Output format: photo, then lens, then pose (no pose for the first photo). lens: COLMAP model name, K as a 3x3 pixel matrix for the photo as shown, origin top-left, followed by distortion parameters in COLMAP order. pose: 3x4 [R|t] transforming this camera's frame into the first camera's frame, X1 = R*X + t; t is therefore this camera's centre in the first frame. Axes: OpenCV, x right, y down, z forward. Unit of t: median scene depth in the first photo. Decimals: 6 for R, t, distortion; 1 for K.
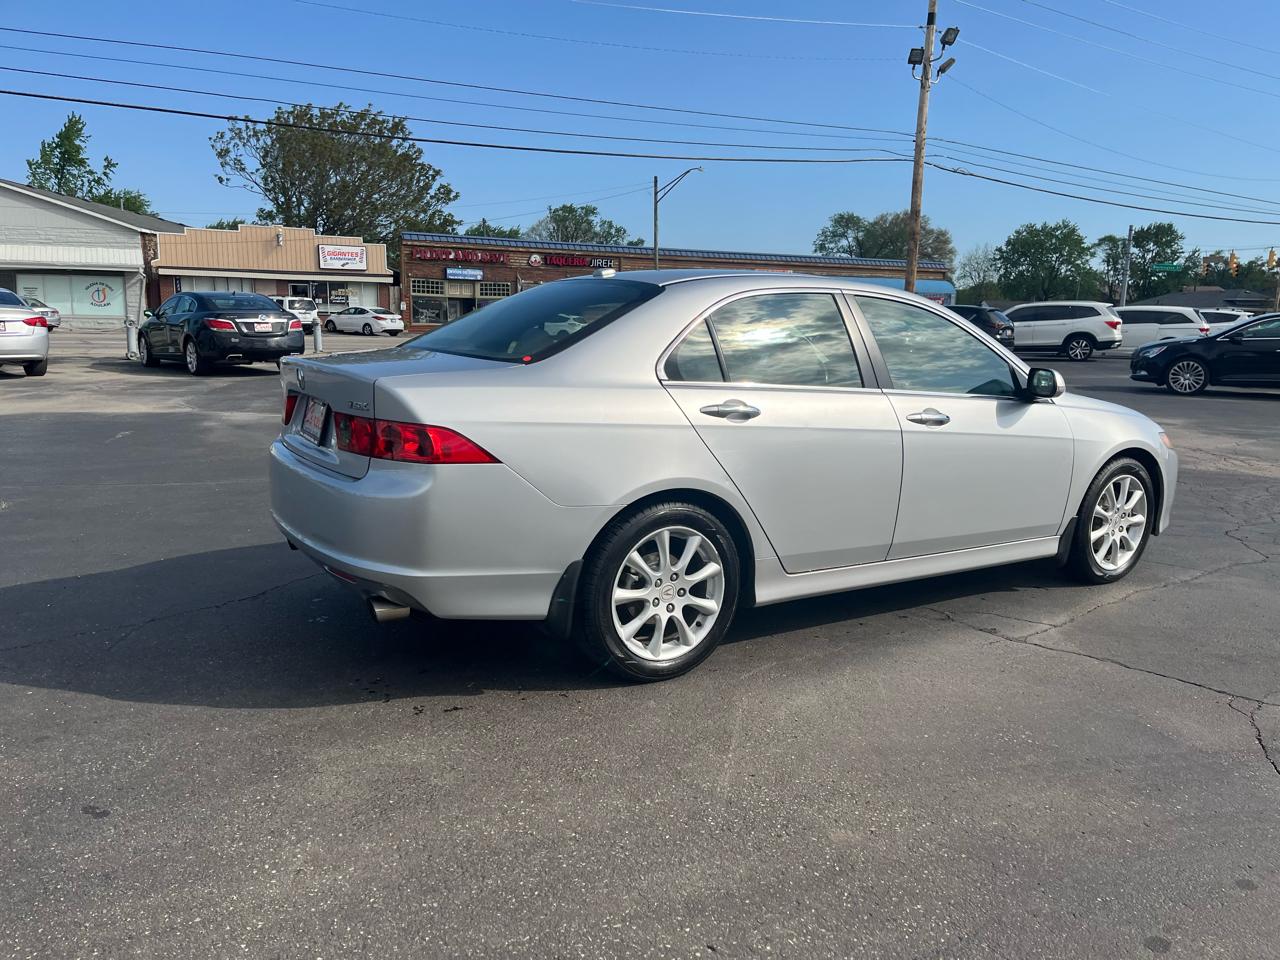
lens RADIAL K [[968.7, 0, 651.0], [0, 968.7, 490.1], [0, 0, 1]] dist [0.062767, -0.075030]
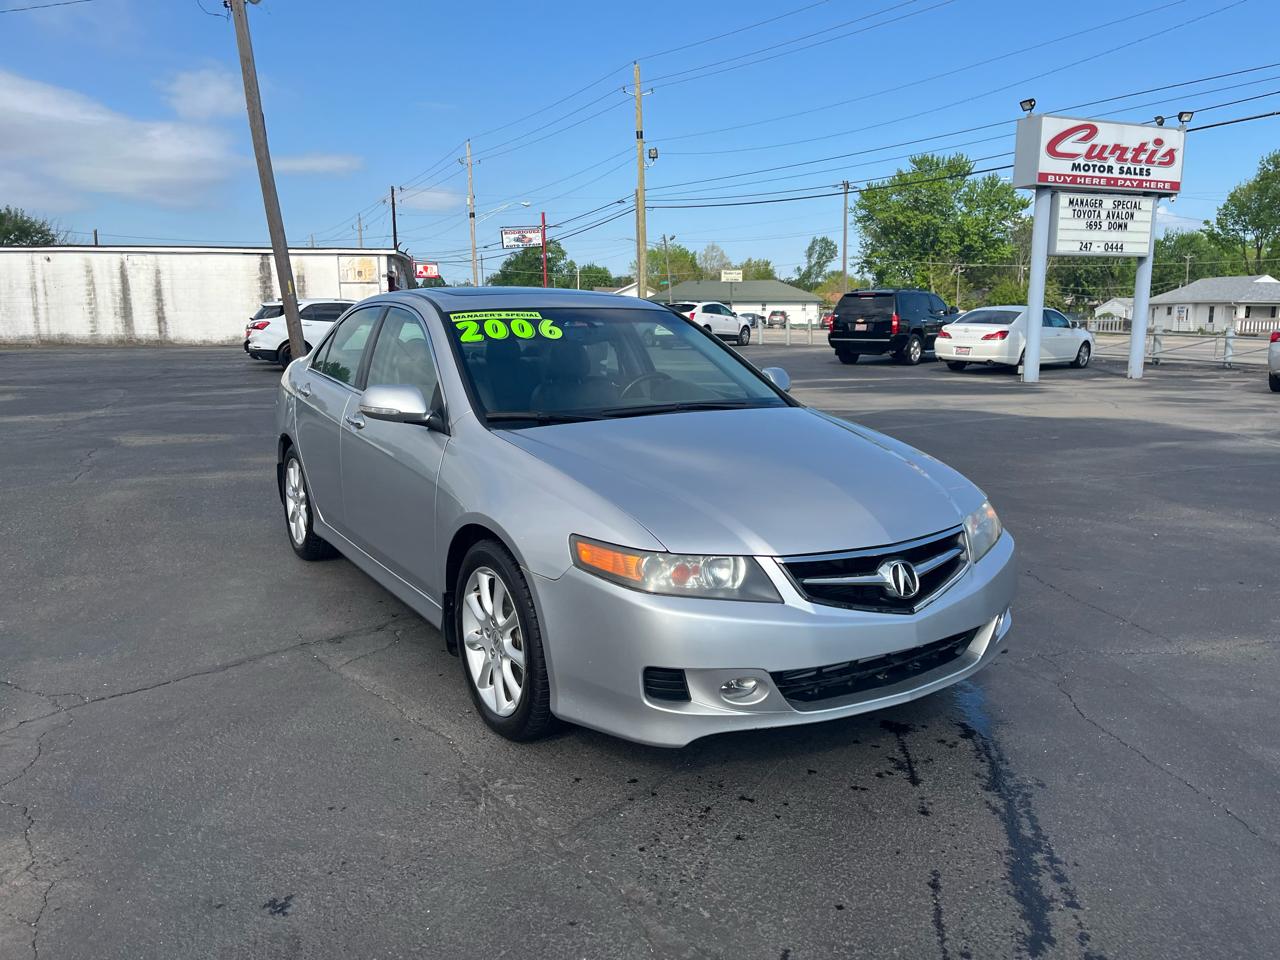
lens RADIAL K [[968.7, 0, 649.3], [0, 968.7, 484.8], [0, 0, 1]] dist [0.062767, -0.075030]
pose [[-0.020371, 0.151849, -0.988194, 0.112956], [-0.176149, 0.972392, 0.153052, -0.018934], [0.984153, 0.177187, 0.006939, 0.111505]]
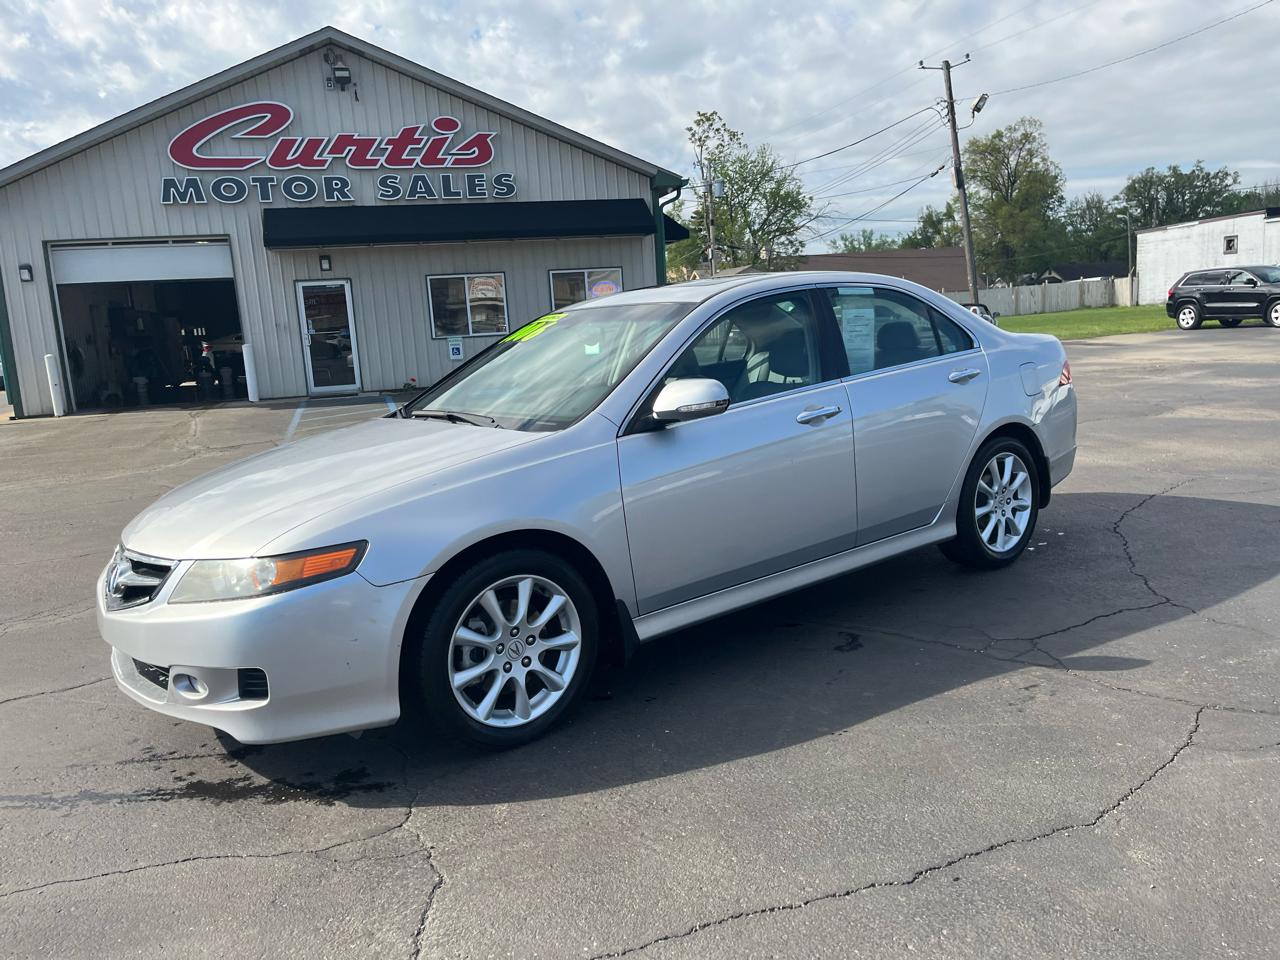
lens RADIAL K [[968.7, 0, 649.9], [0, 968.7, 485.9], [0, 0, 1]] dist [0.062767, -0.075030]
pose [[-0.995292, 0.056831, -0.078510, 0.024604], [0.026863, 0.940066, 0.339932, -0.034520], [0.093124, 0.336222, -0.937167, 0.191075]]
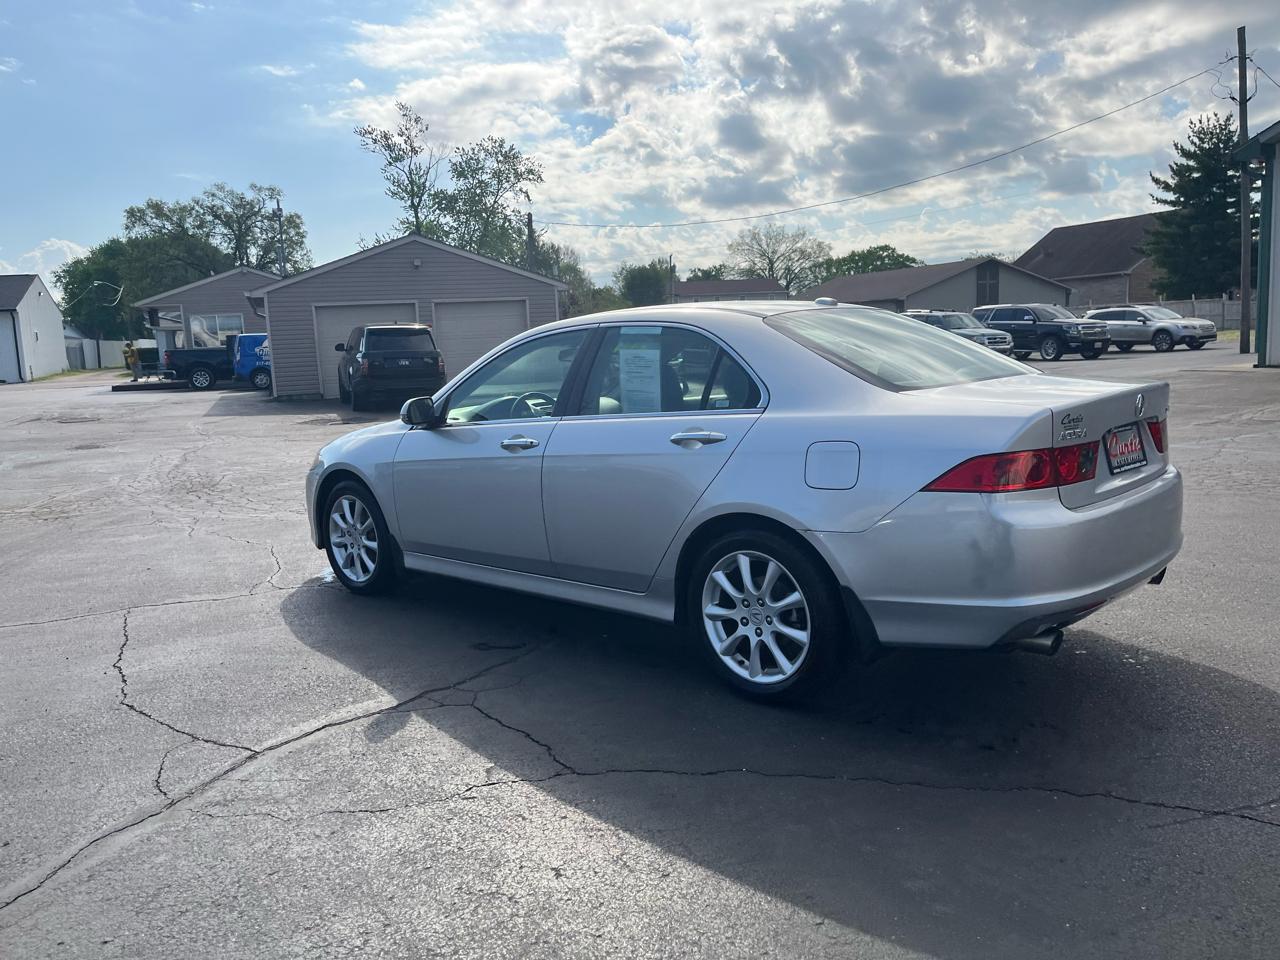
lens RADIAL K [[968.7, 0, 645.4], [0, 968.7, 479.3], [0, 0, 1]] dist [0.062767, -0.075030]
pose [[-0.235845, -0.155365, 0.959291, -0.086181], [0.209985, 0.955669, 0.206404, -0.025308], [-0.948833, 0.250116, -0.192766, 0.121564]]
